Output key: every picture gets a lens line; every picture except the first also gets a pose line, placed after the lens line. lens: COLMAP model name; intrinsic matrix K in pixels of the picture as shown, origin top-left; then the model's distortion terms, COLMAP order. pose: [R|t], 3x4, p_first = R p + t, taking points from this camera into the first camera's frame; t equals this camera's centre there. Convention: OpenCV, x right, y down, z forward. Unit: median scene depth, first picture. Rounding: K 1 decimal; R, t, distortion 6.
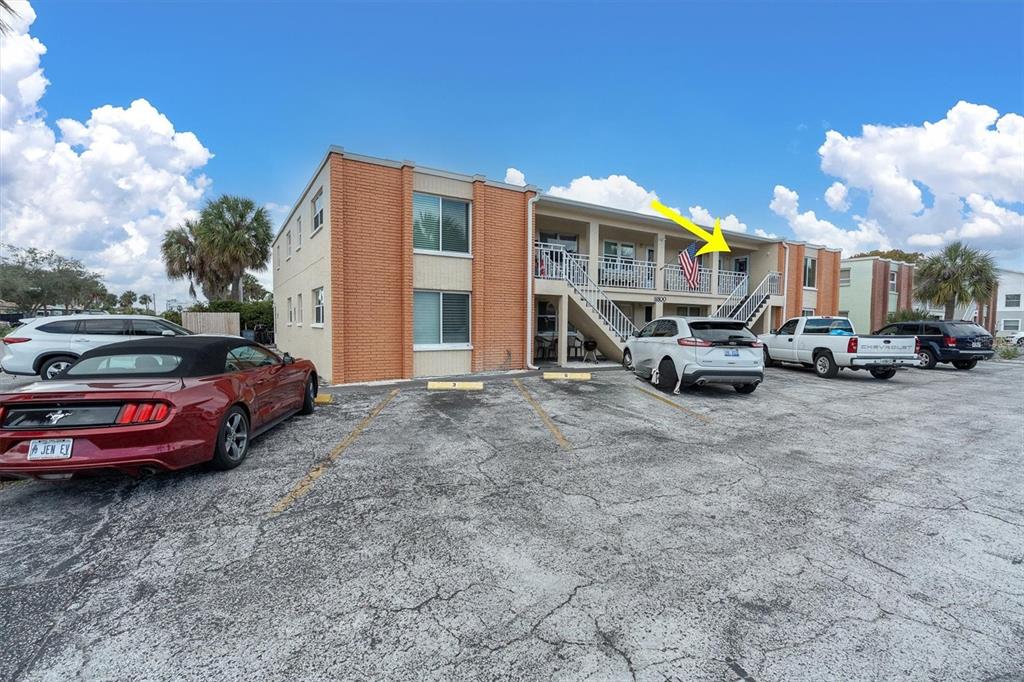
lens RADIAL K [[490.3, 0, 512.0], [0, 490.3, 341.0], [0, 0, 1]] dist [0.001402, 0.000268]
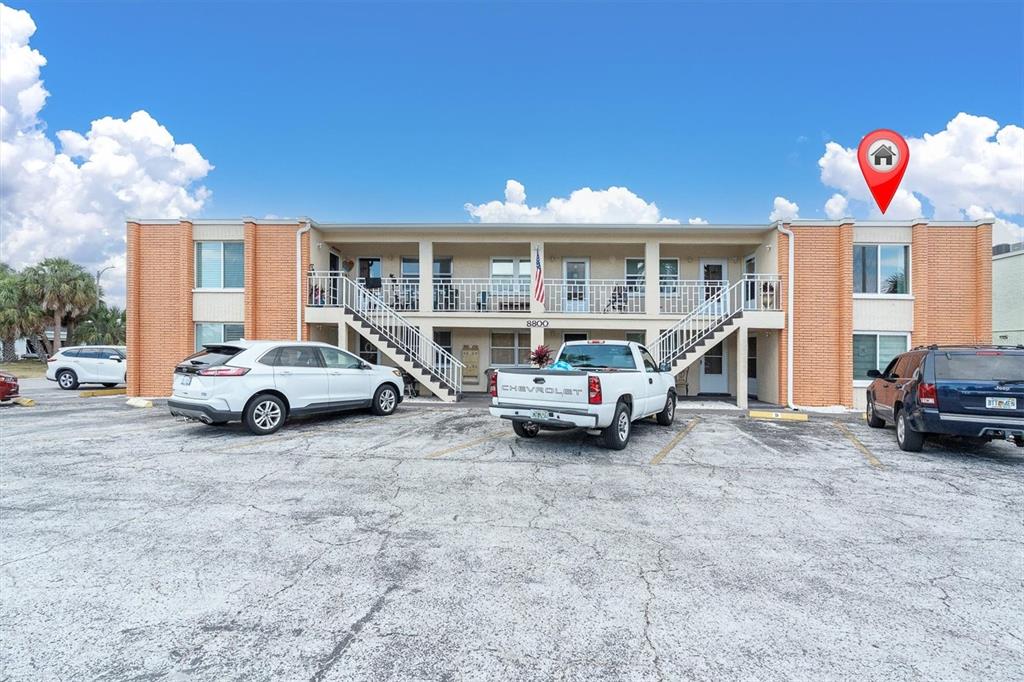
lens RADIAL K [[464.1, 0, 514.0], [0, 464.1, 339.7], [0, 0, 1]] dist [-0.001874, 0.000266]
pose [[0.802476, -0.018051, -0.596412, 0.810419], [-0.031999, 0.996802, -0.073225, -0.003773], [0.595826, 0.077846, 0.799332, 0.425401]]
